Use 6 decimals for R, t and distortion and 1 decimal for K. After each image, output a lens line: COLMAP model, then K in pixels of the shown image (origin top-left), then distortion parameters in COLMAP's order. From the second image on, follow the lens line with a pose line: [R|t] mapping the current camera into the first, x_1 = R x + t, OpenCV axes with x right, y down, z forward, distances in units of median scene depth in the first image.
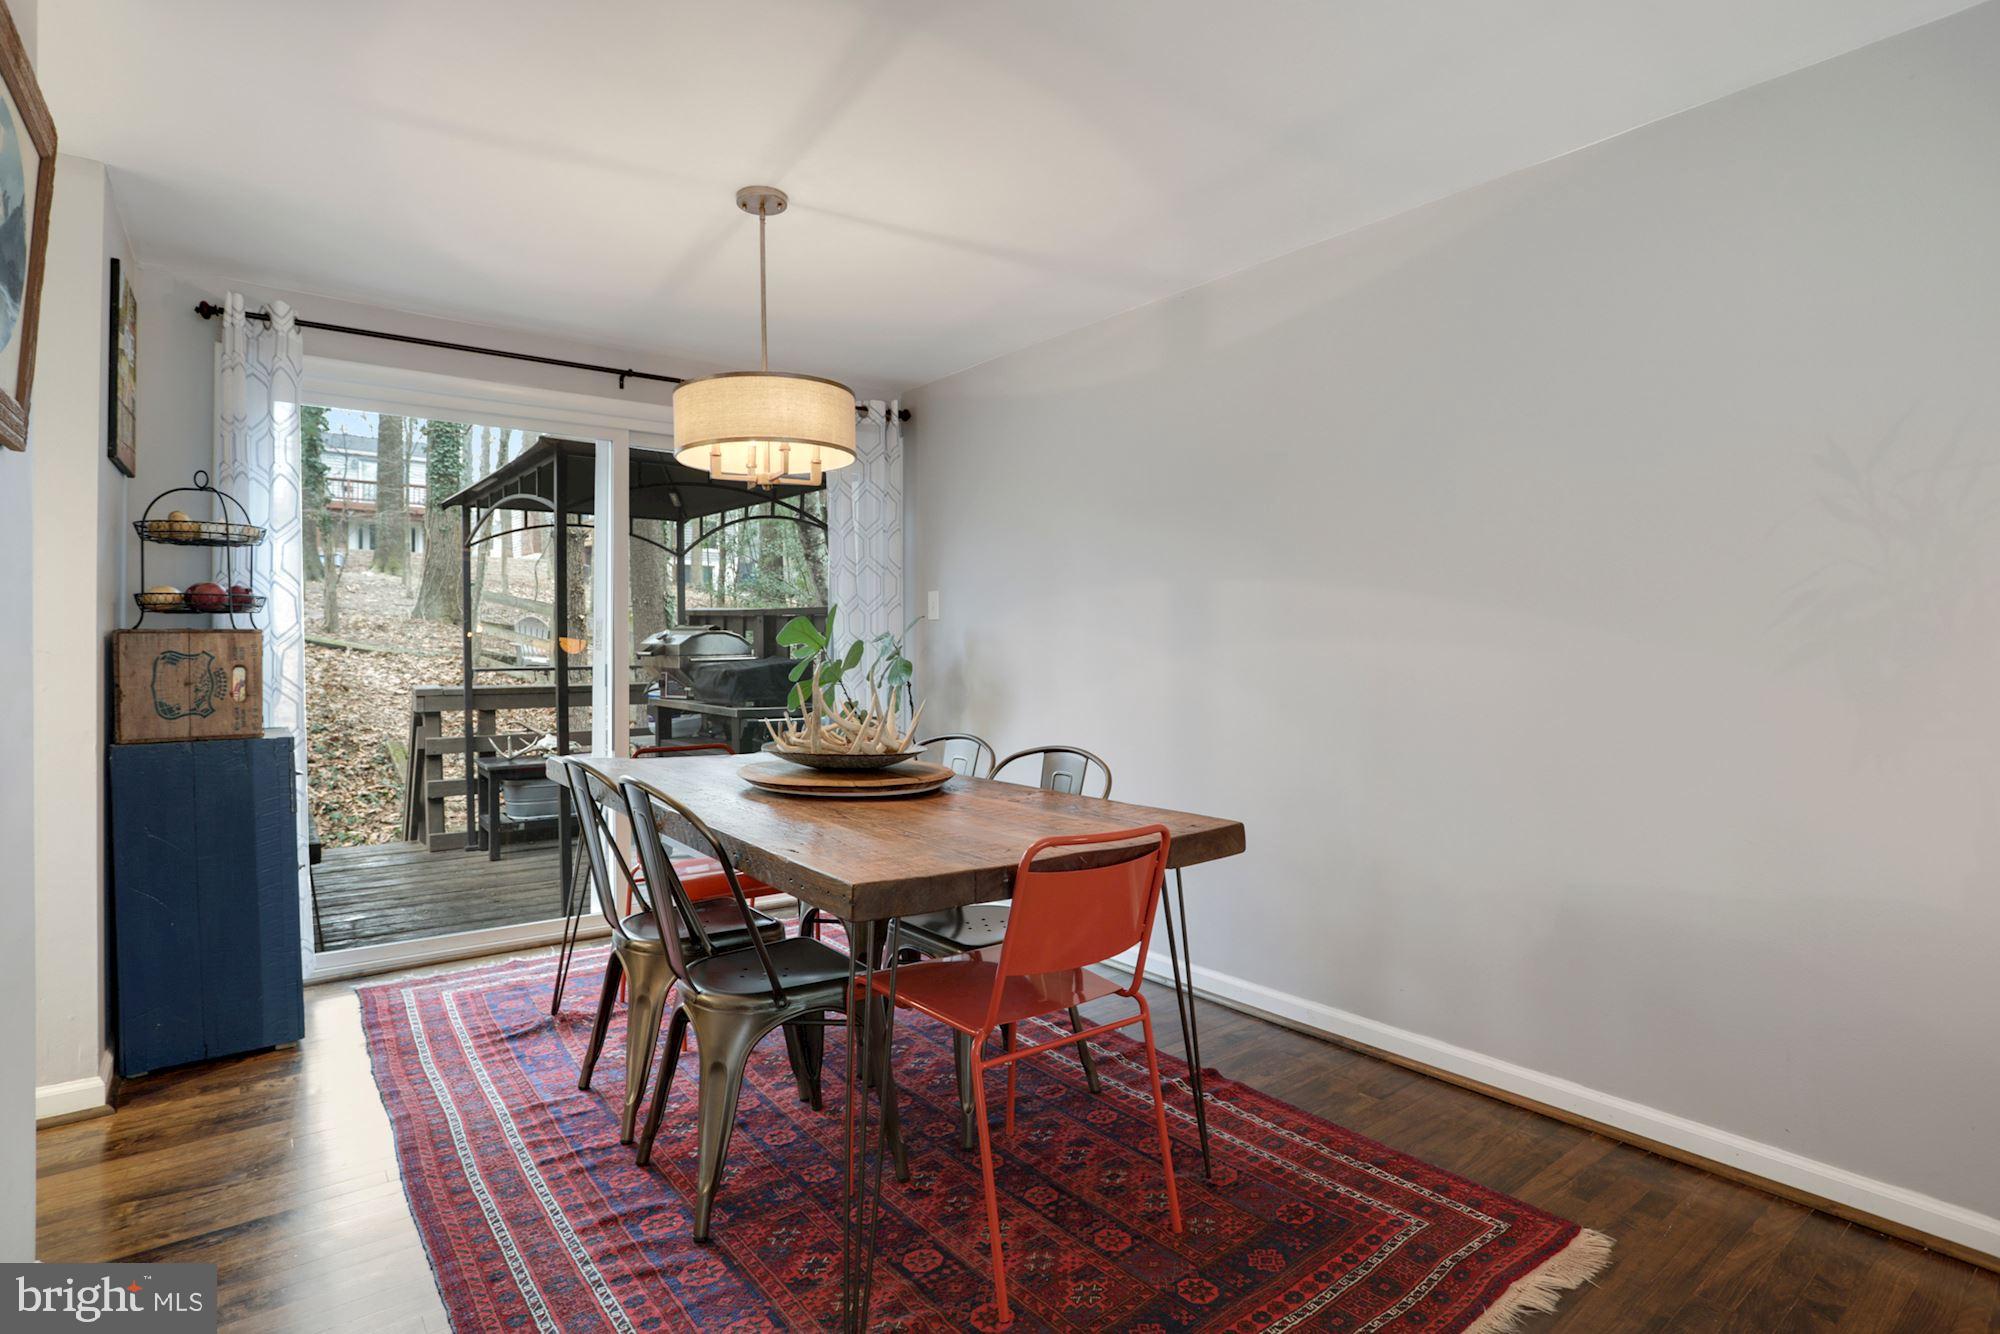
lens RADIAL K [[1007.2, 0, 973.9], [0, 1007.2, 650.3], [0, 0, 1]] dist [-0.001830, -0.000051]
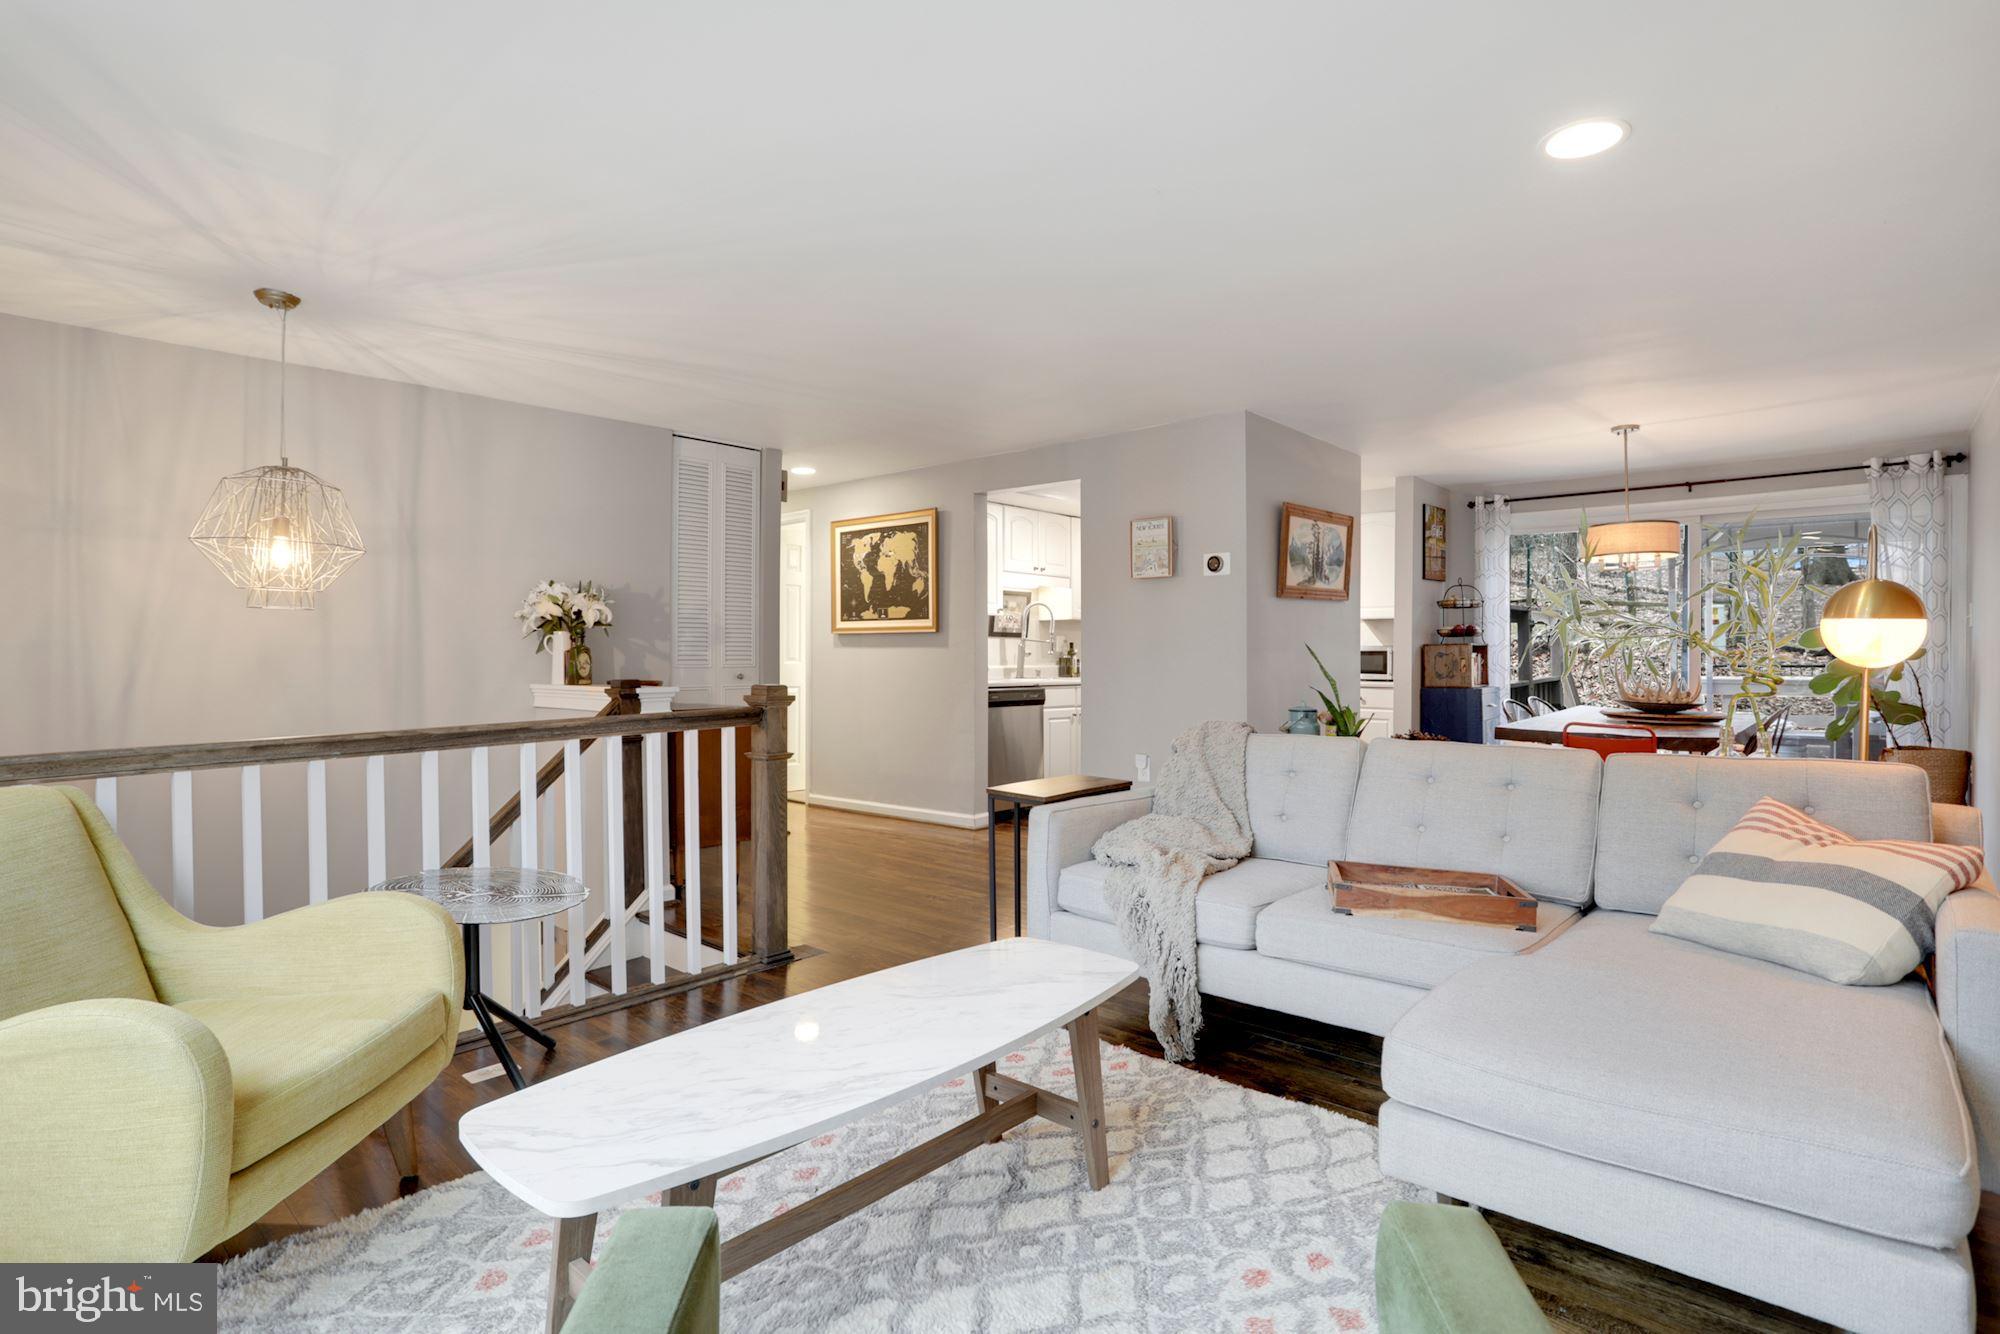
lens RADIAL K [[1007.2, 0, 973.9], [0, 1007.2, 650.3], [0, 0, 1]] dist [-0.001830, -0.000051]
pose [[0.193097, -0.001931, -0.981178, 1.388654], [-0.000431, 0.999998, -0.002053, 0.001542], [0.981180, 0.000819, 0.193096, -0.611730]]
